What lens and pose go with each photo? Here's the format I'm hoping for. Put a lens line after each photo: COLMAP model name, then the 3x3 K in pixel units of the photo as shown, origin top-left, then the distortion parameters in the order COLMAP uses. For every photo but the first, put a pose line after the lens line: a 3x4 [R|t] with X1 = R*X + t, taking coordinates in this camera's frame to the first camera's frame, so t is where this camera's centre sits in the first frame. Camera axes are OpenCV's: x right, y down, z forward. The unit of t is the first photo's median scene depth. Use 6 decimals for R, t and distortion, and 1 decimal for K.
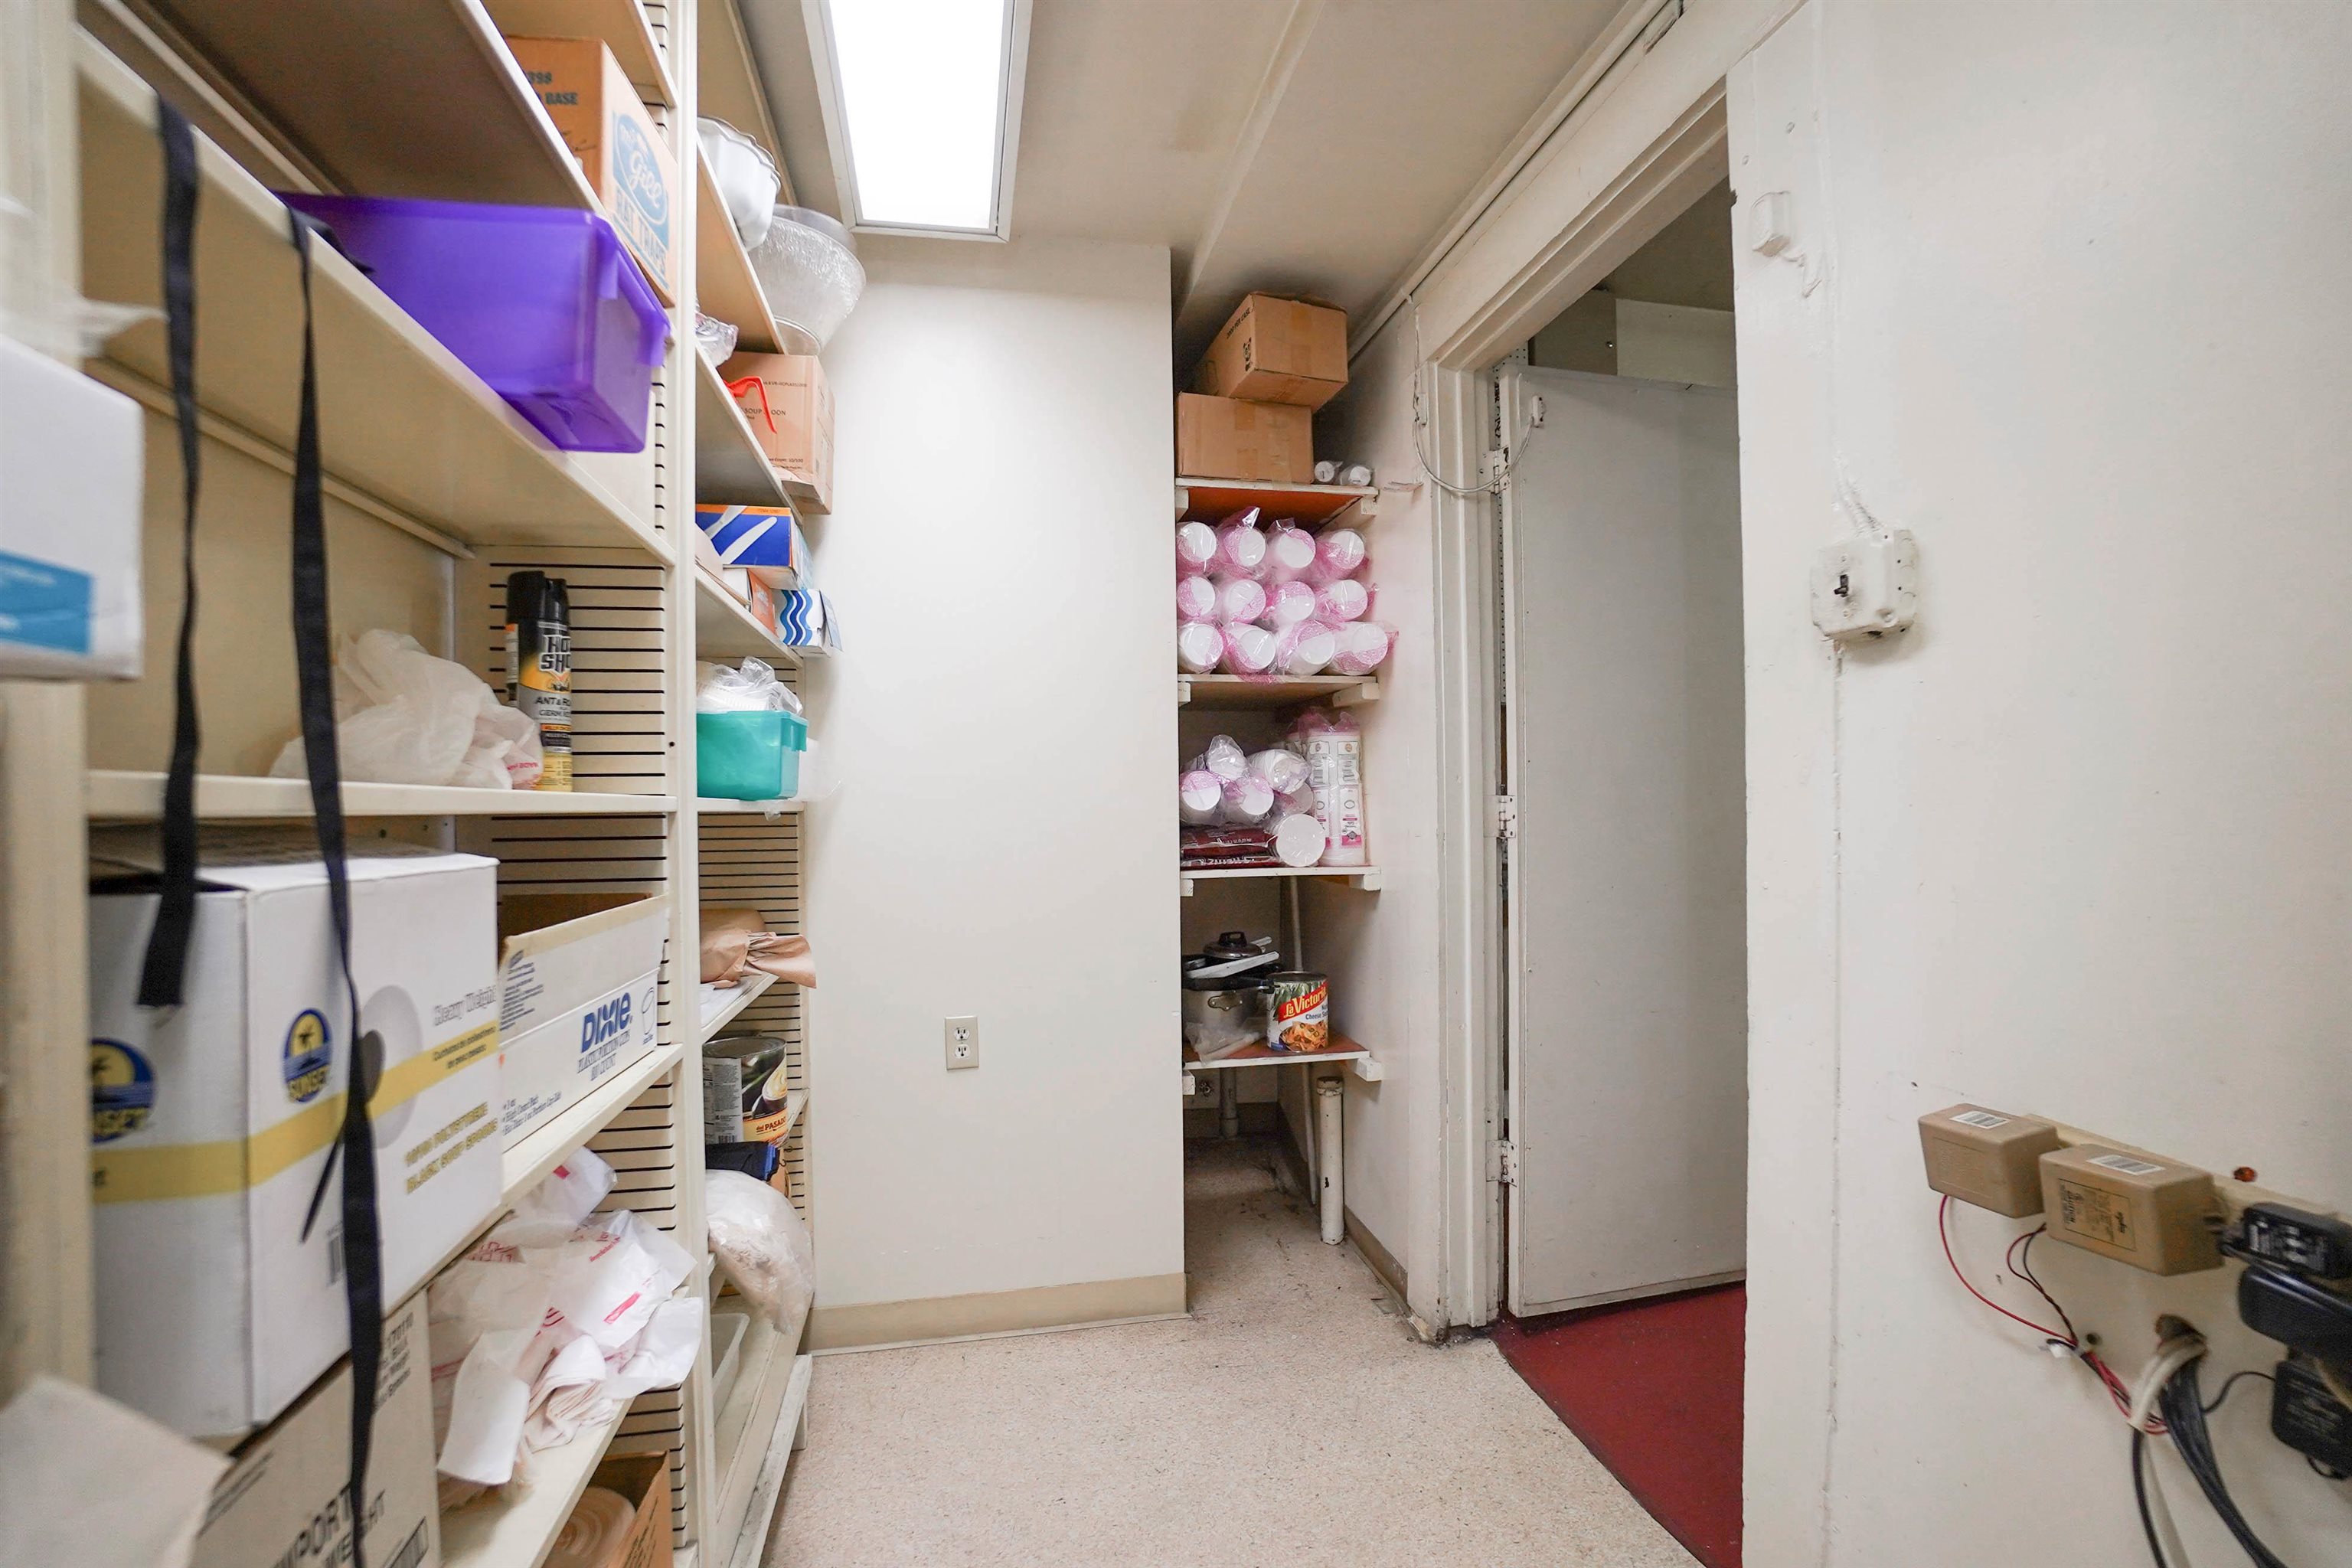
lens RADIAL K [[1051.1, 0, 1174.4], [0, 1051.1, 789.7], [0, 0, 1]] dist [-0.027635, 0.002207]
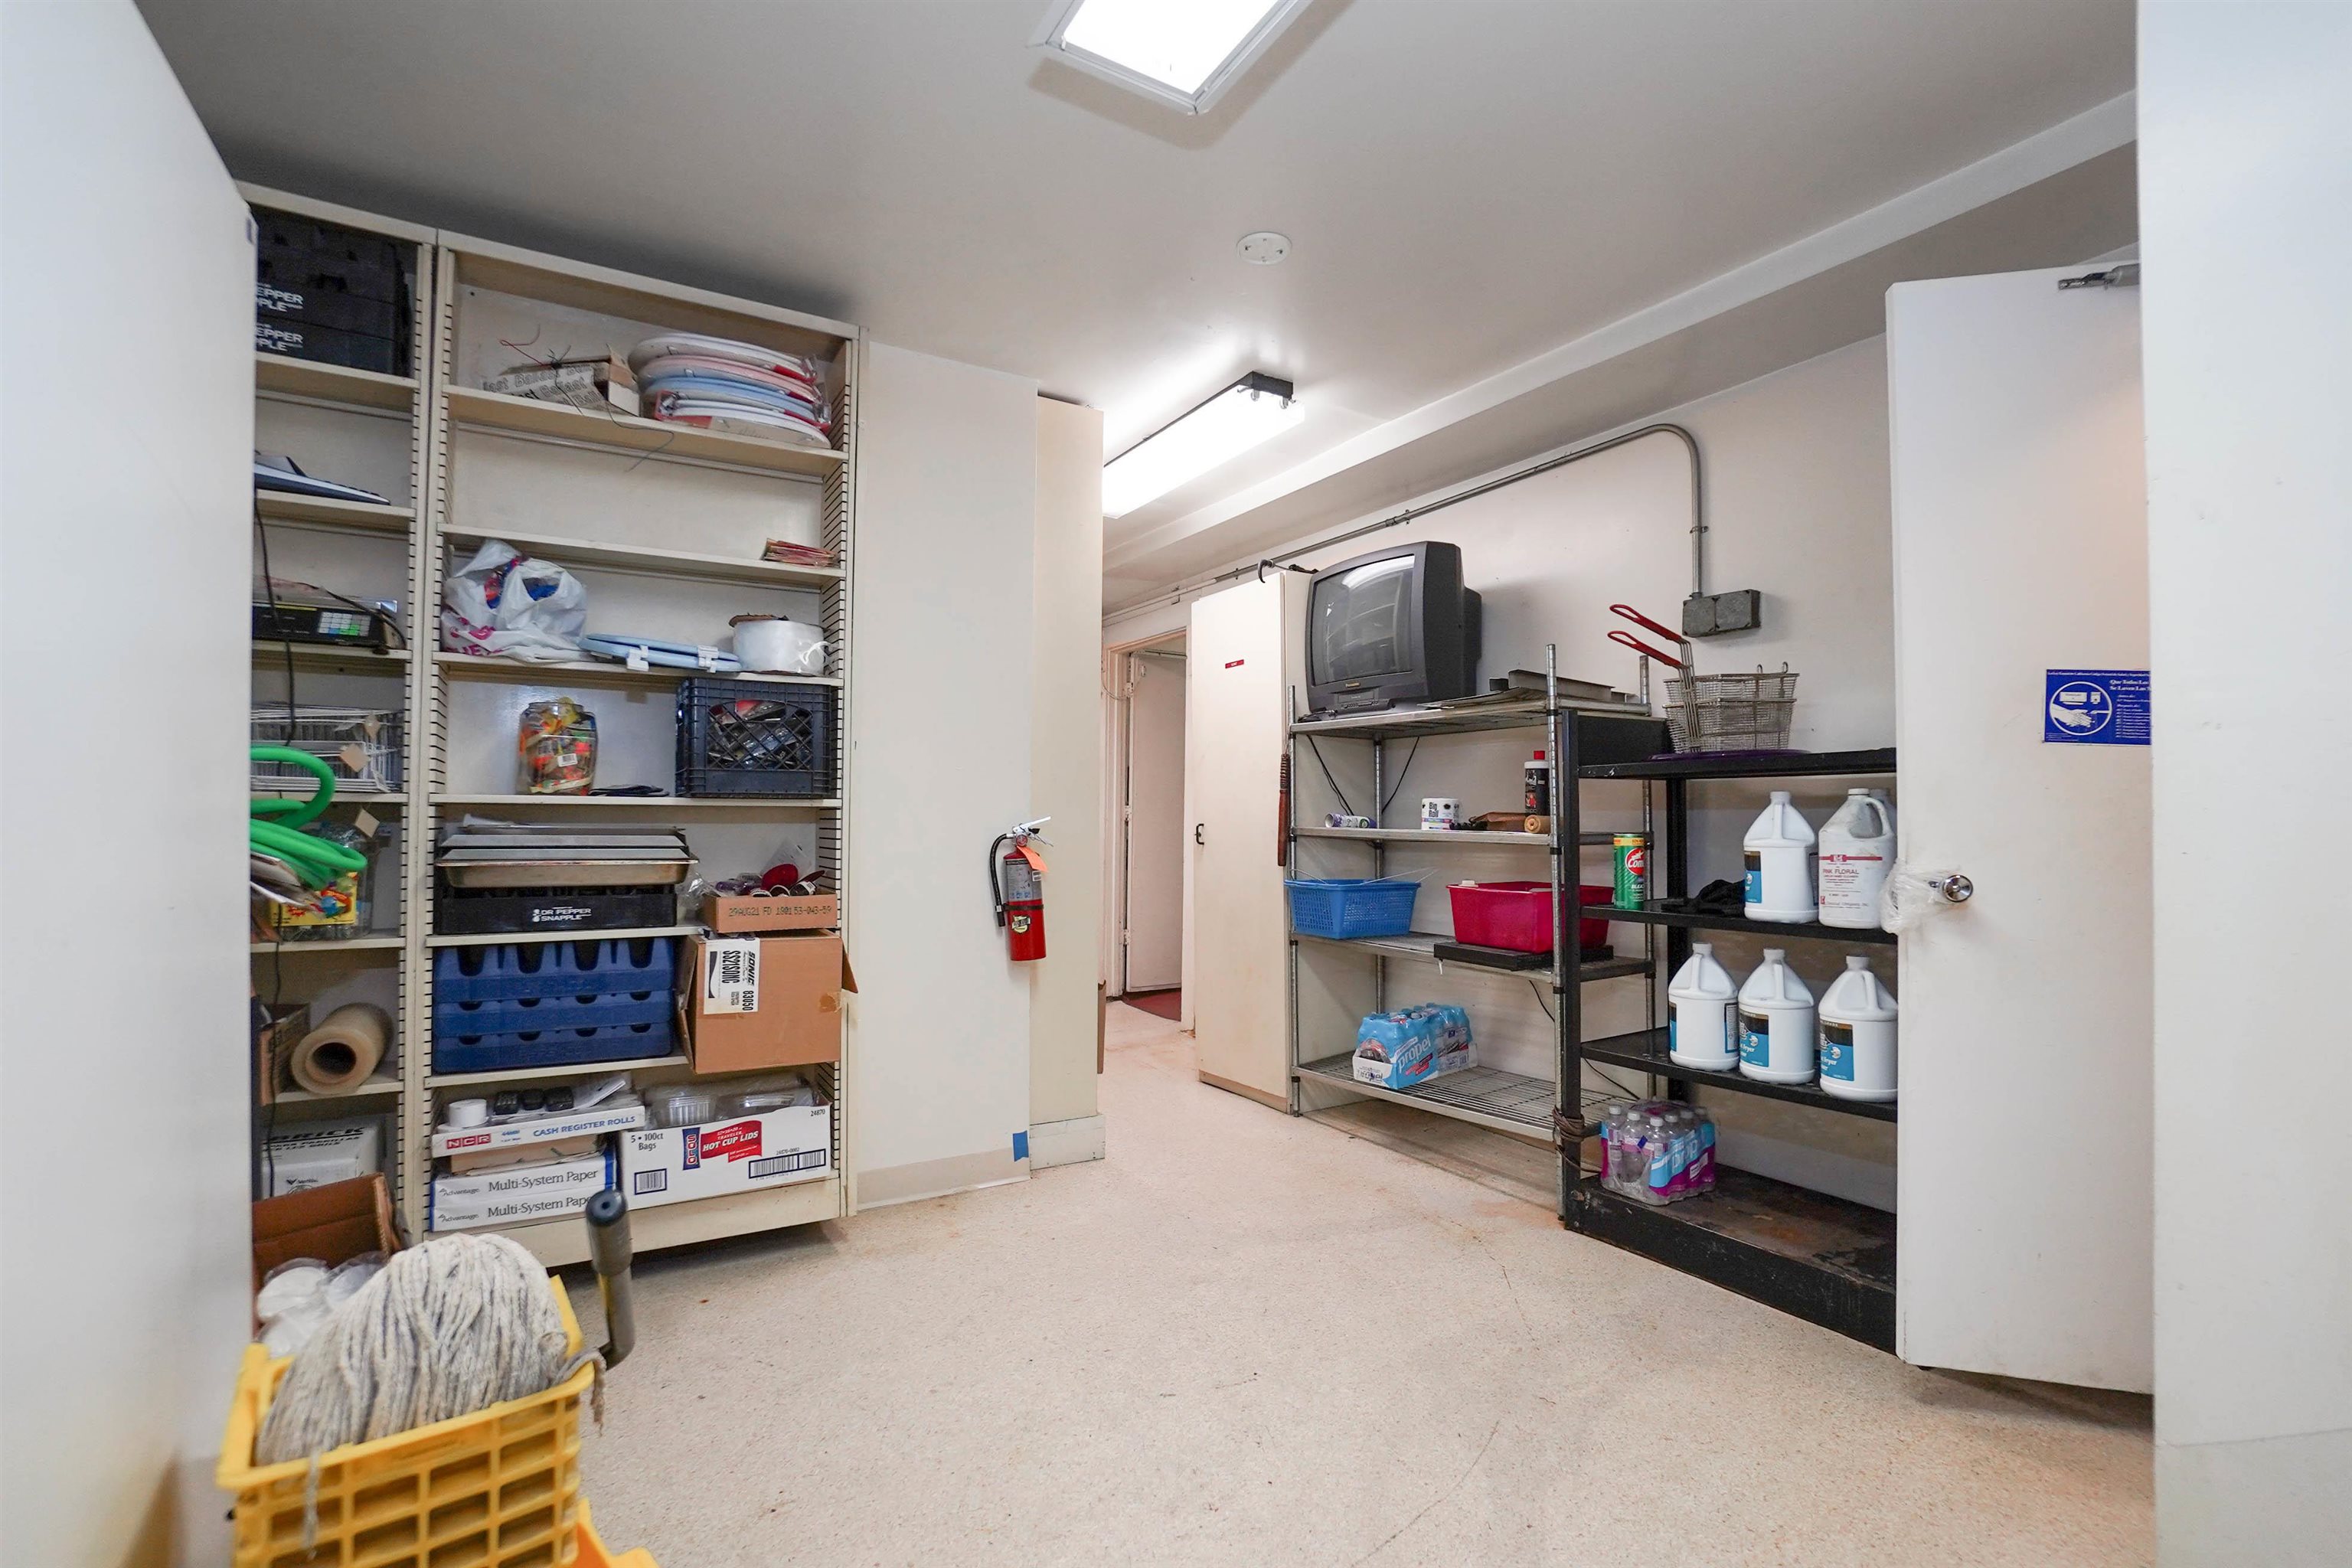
lens RADIAL K [[1051.1, 0, 1176.7], [0, 1051.1, 786.8], [0, 0, 1]] dist [-0.027635, 0.002207]
pose [[0.936851, 0.024916, 0.348840, -0.546219], [-0.022621, 0.999687, -0.010651, -0.016895], [-0.348996, 0.002088, 0.937122, -1.679869]]
